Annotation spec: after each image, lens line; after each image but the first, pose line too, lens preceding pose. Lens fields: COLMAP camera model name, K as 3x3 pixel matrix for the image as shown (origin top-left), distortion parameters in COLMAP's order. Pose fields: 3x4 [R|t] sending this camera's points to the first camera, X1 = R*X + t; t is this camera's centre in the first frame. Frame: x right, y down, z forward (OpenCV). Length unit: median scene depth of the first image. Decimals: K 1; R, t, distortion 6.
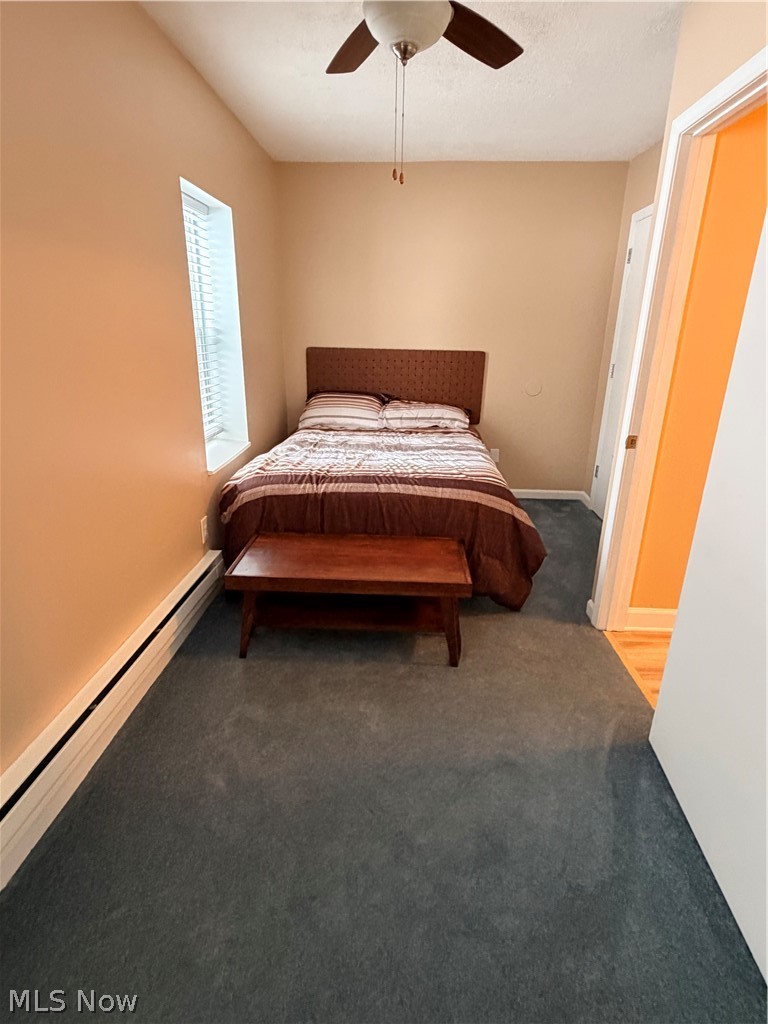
lens RADIAL K [[530.1, 0, 386.0], [0, 530.1, 512.3], [0, 0, 1]] dist [0.003689, -0.000647]
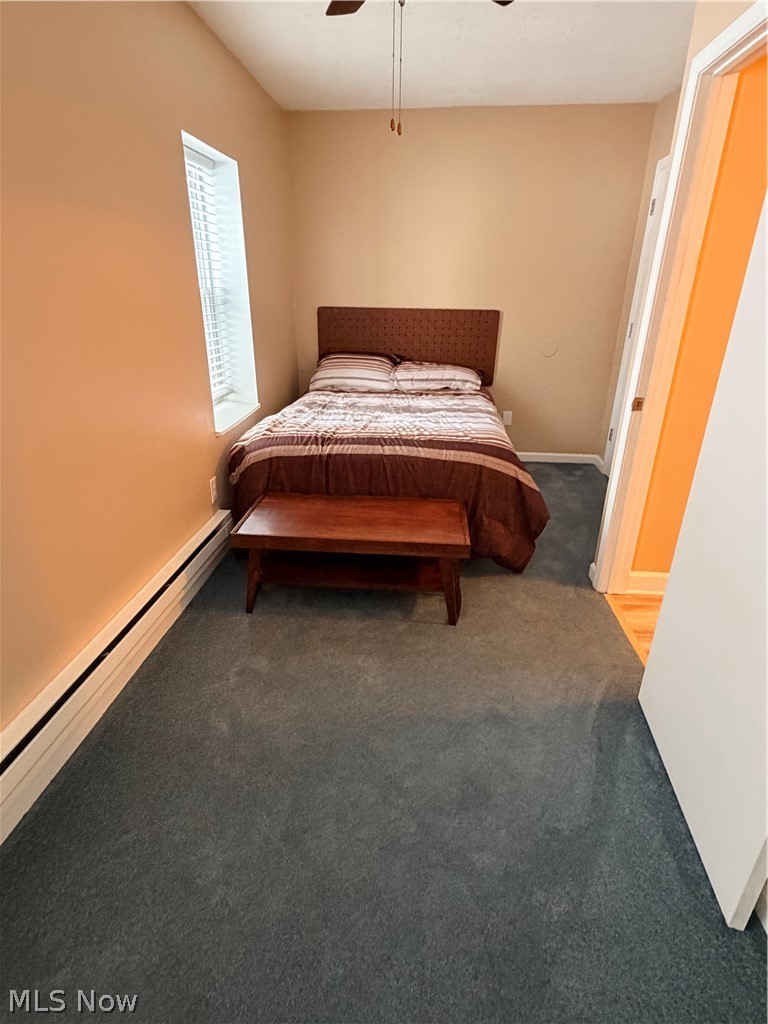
lens RADIAL K [[529.6, 0, 384.0], [0, 529.6, 512.0], [0, 0, 1]] dist [0.003316, -0.000293]
pose [[0.999093, 0.010969, -0.041138, 0.033462], [-0.008103, 0.997571, 0.069189, 0.002487], [0.041797, -0.068793, 0.996755, -0.012193]]
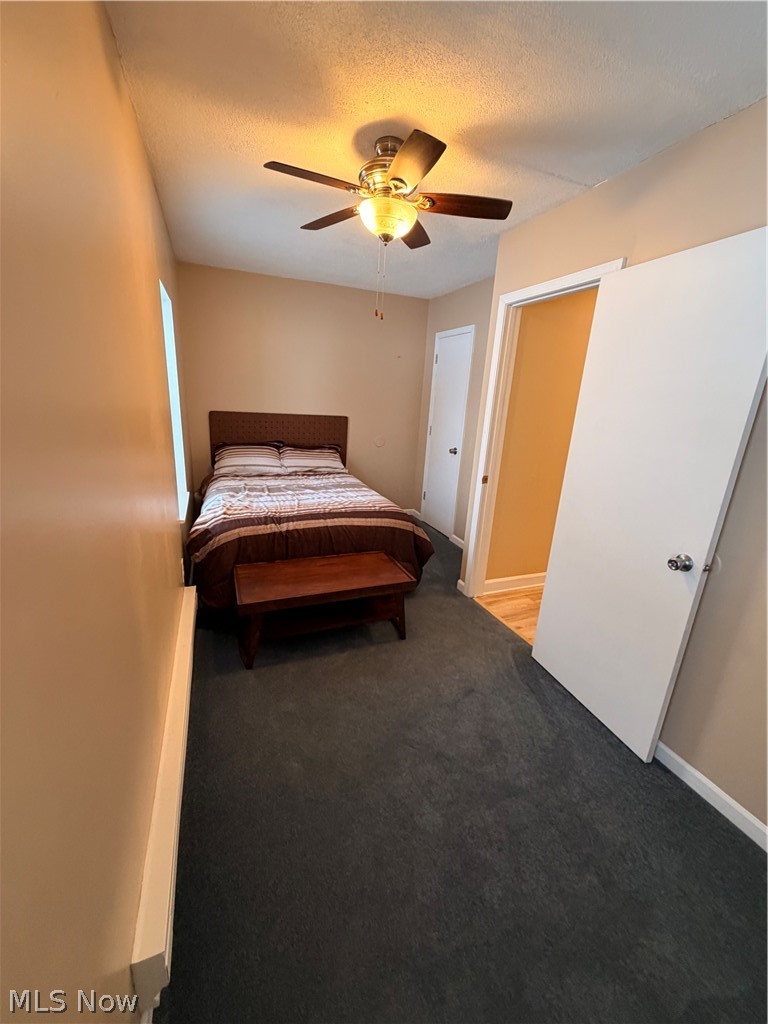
lens RADIAL K [[400.1, 0, 384.0], [0, 400.1, 512.0], [0, 0, 1]] dist [0.002792, 0.000219]
pose [[0.908776, -0.081884, 0.409172, -0.323555], [0.095912, 0.995294, -0.013844, -0.044774], [-0.406113, 0.051826, 0.912352, -0.001488]]
